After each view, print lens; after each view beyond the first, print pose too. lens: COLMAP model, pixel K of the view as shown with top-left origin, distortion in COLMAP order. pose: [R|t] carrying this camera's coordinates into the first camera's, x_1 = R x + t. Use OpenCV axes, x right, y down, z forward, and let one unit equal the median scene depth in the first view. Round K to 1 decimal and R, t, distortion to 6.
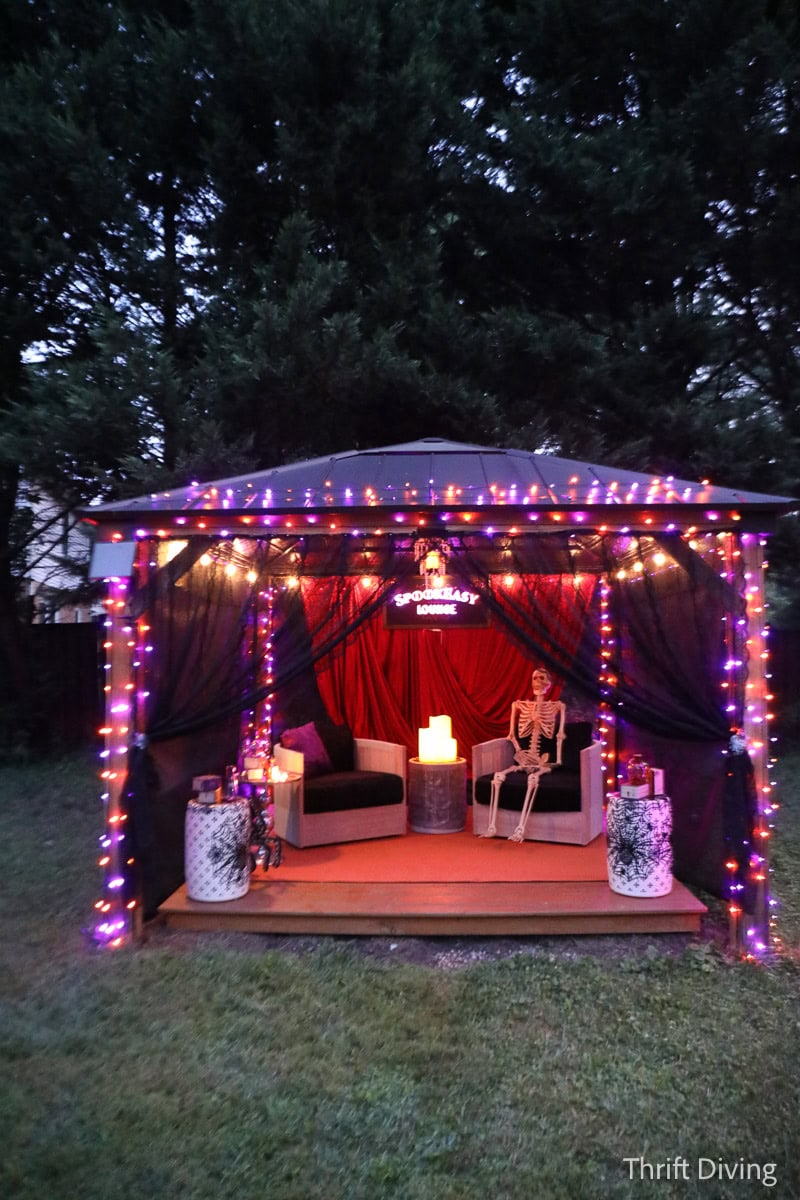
lens RADIAL K [[812.7, 0, 400.0], [0, 812.7, 600.0], [0, 0, 1]] dist [-0.087664, 0.093702]
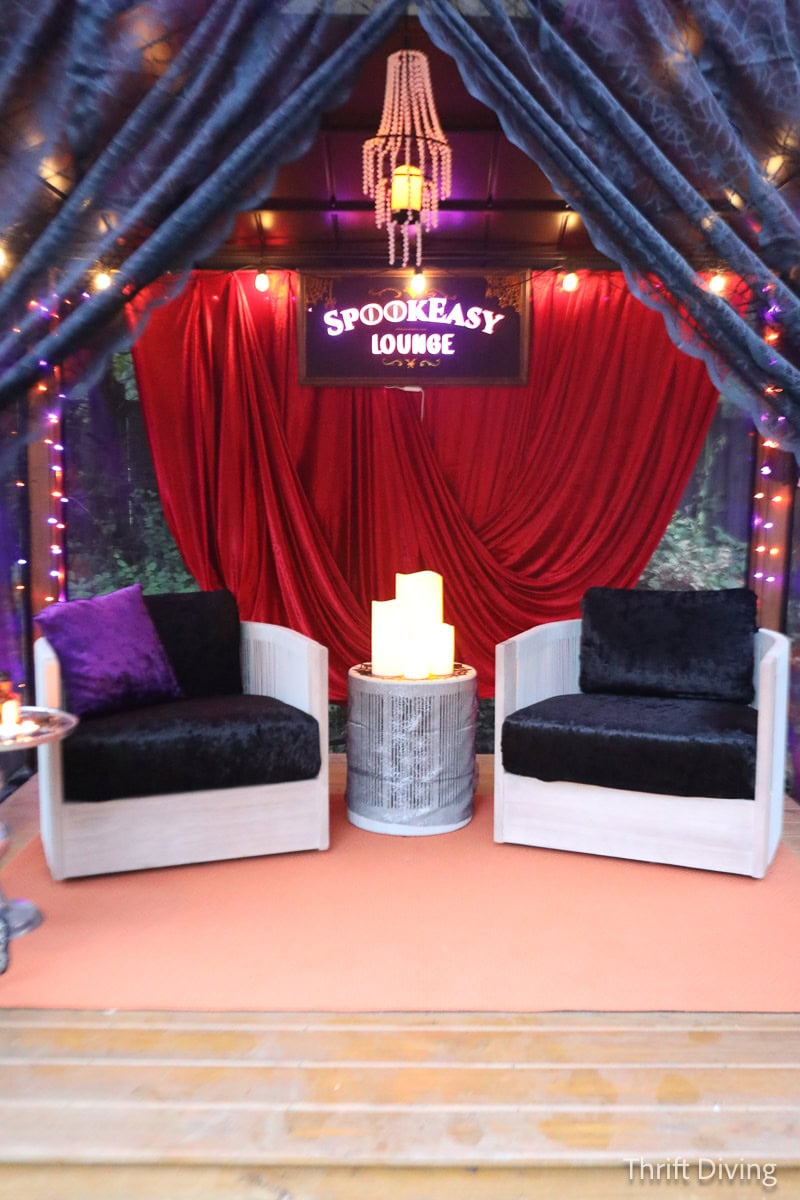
lens RADIAL K [[1138.2, 0, 400.0], [0, 1138.2, 600.0], [0, 0, 1]] dist [-0.007654, -0.003180]
pose [[0.999146, 0.004930, 0.041013, 0.019644], [-0.012150, 0.984008, 0.177707, 0.068303], [-0.039481, -0.178053, 0.983228, 0.559233]]
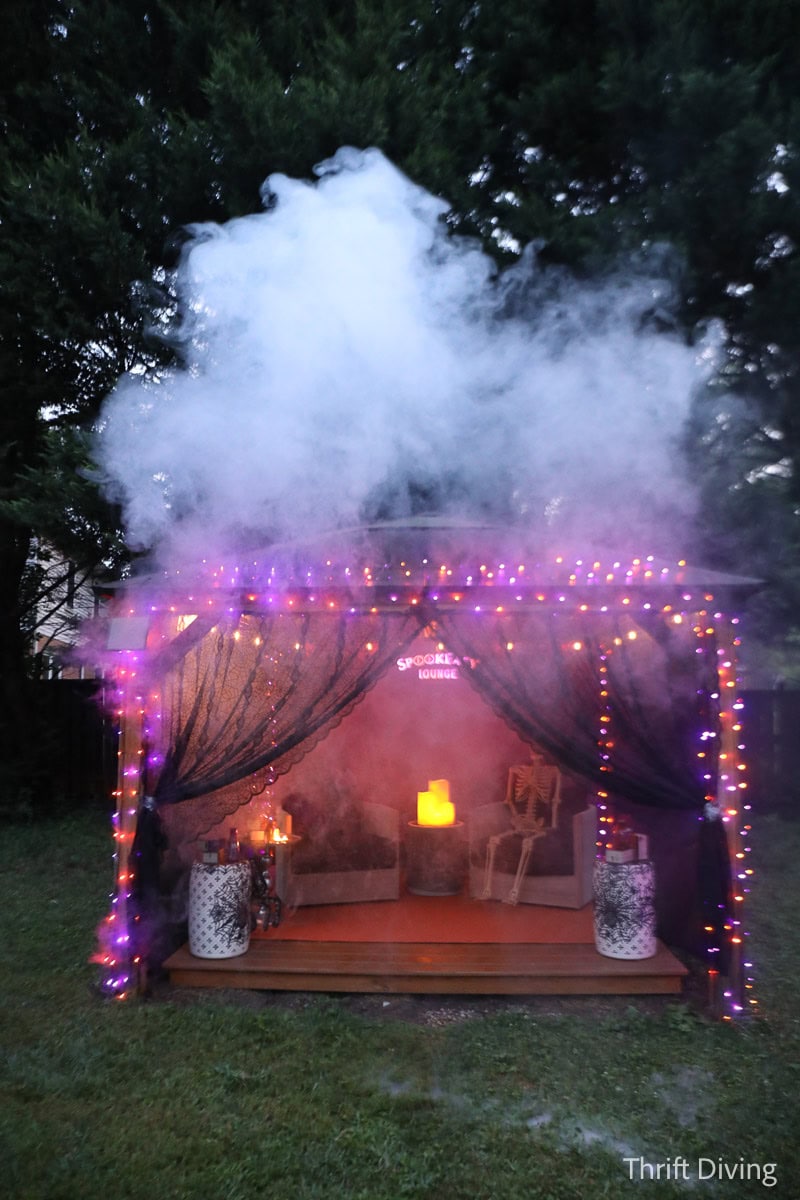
lens RADIAL K [[846.2, 0, 400.0], [0, 846.2, 600.0], [0, 0, 1]] dist [-0.088727, 0.092312]
pose [[0.999854, 0.005496, -0.016204, 0.024675], [-0.006489, 0.998064, -0.061861, -0.025937], [0.015832, 0.061957, 0.997953, -0.112930]]
